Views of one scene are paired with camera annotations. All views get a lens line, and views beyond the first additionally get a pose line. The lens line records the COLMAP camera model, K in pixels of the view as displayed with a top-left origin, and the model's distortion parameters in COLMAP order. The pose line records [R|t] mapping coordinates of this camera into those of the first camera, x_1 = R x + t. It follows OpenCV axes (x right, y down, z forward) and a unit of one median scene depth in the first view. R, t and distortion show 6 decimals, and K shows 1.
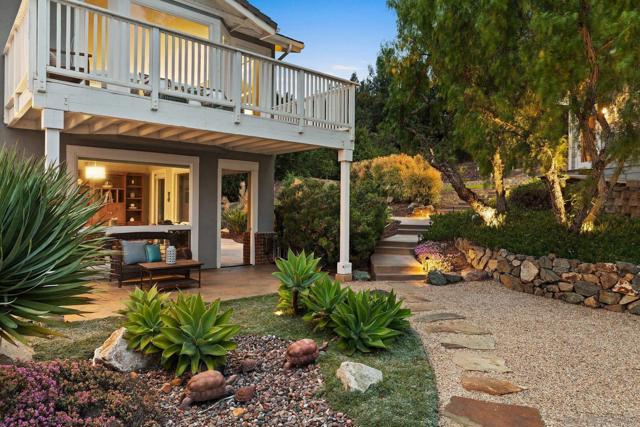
lens RADIAL K [[427.6, 0, 321.5], [0, 427.6, 210.9], [0, 0, 1]] dist [0.008101, 0.001890]
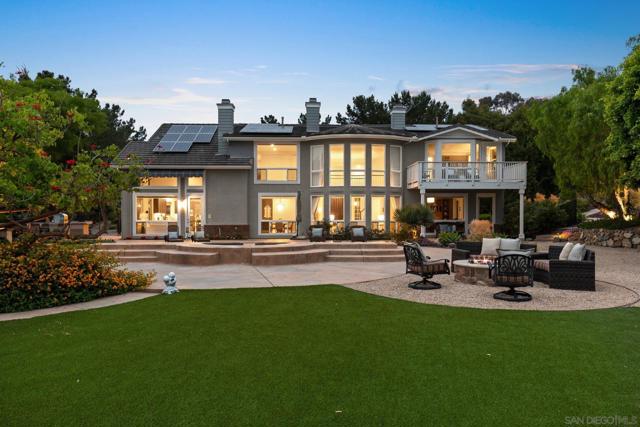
lens RADIAL K [[473.5, 0, 320.4], [0, 473.5, 214.3], [0, 0, 1]] dist [0.005408, -0.003373]
pose [[0.763002, -0.012581, -0.646274, 0.956902], [0.001397, 0.999840, -0.017815, 0.052760], [0.646395, 0.012690, 0.762898, -1.907139]]
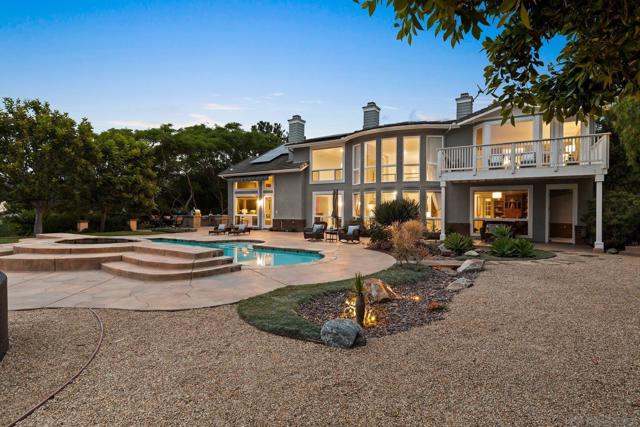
lens RADIAL K [[313.7, 0, 320.5], [0, 313.7, 211.0], [0, 0, 1]] dist [0.008009, -0.000507]
pose [[0.297346, -0.008826, -0.954729, 0.916686], [-0.012995, 0.999827, -0.013290, 0.030484], [0.954681, 0.016359, 0.297180, -0.420040]]
